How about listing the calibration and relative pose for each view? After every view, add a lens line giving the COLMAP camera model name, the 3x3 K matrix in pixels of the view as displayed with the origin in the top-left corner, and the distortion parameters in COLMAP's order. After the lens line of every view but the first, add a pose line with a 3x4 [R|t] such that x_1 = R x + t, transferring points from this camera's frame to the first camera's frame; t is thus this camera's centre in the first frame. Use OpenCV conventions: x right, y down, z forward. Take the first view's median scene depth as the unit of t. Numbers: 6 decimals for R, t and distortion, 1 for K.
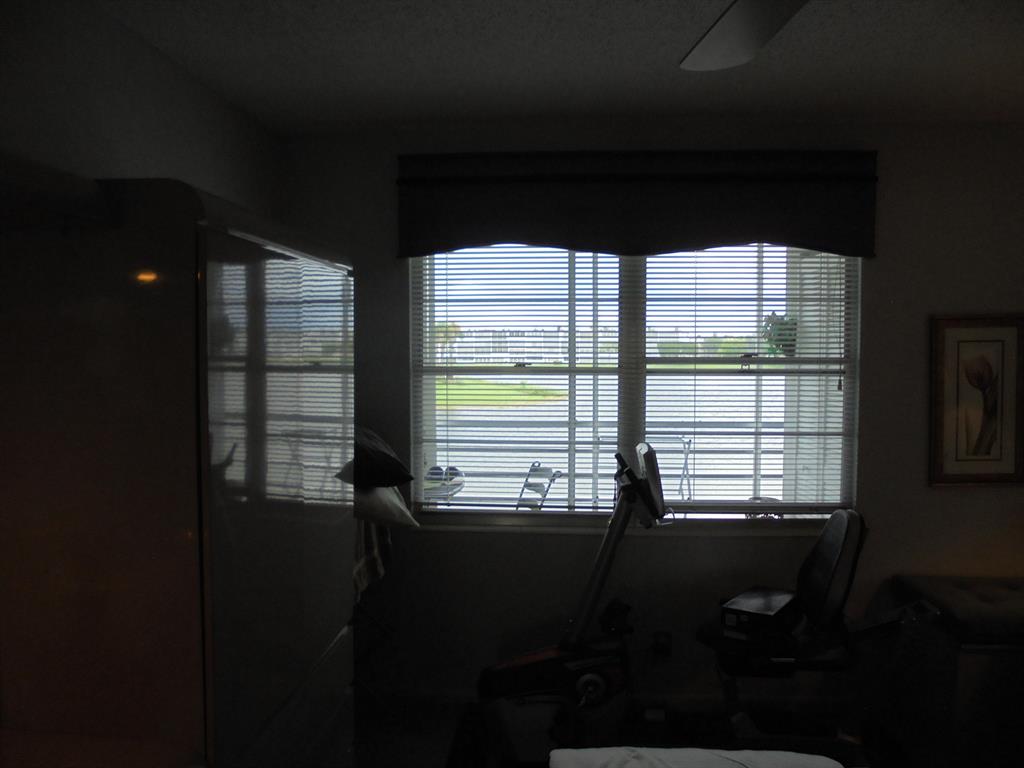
lens RADIAL K [[800.7, 0, 515.6], [0, 800.7, 403.9], [0, 0, 1]] dist [-0.120358, 0.129045]
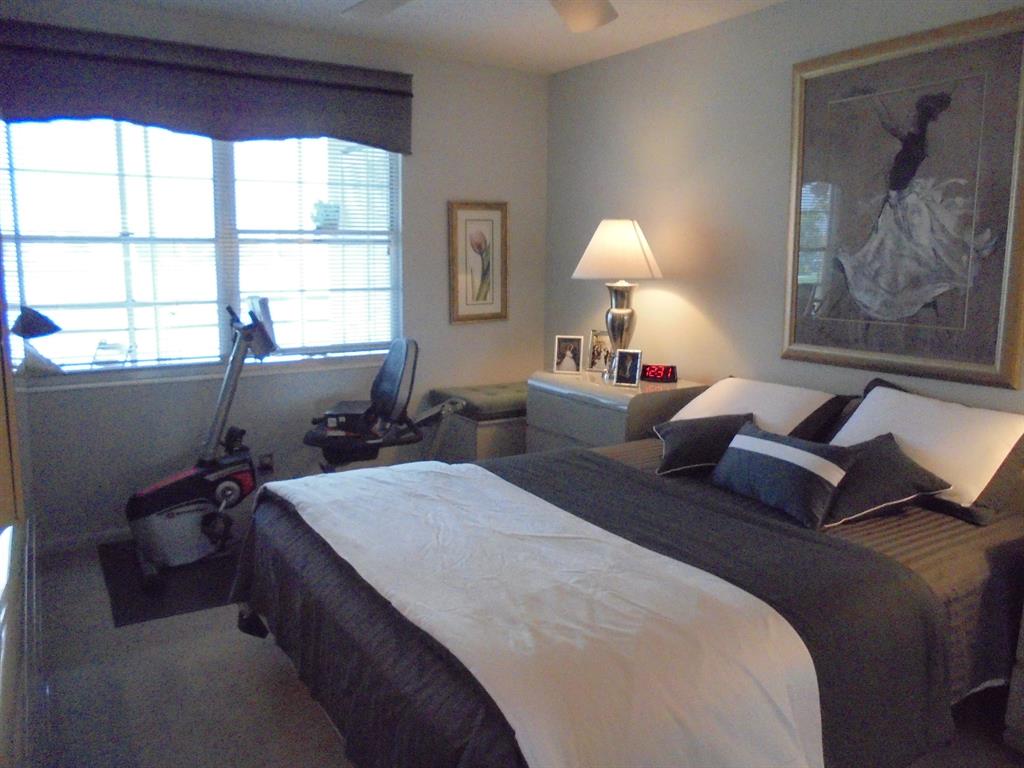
lens RADIAL K [[770.9, 0, 515.3], [0, 770.9, 380.7], [0, 0, 1]] dist [-0.120525, 0.098704]
pose [[0.812453, -0.091785, 0.575756, -0.181106], [0.010948, 0.989758, 0.142334, 0.010953], [-0.582923, -0.109337, 0.805137, -0.194486]]
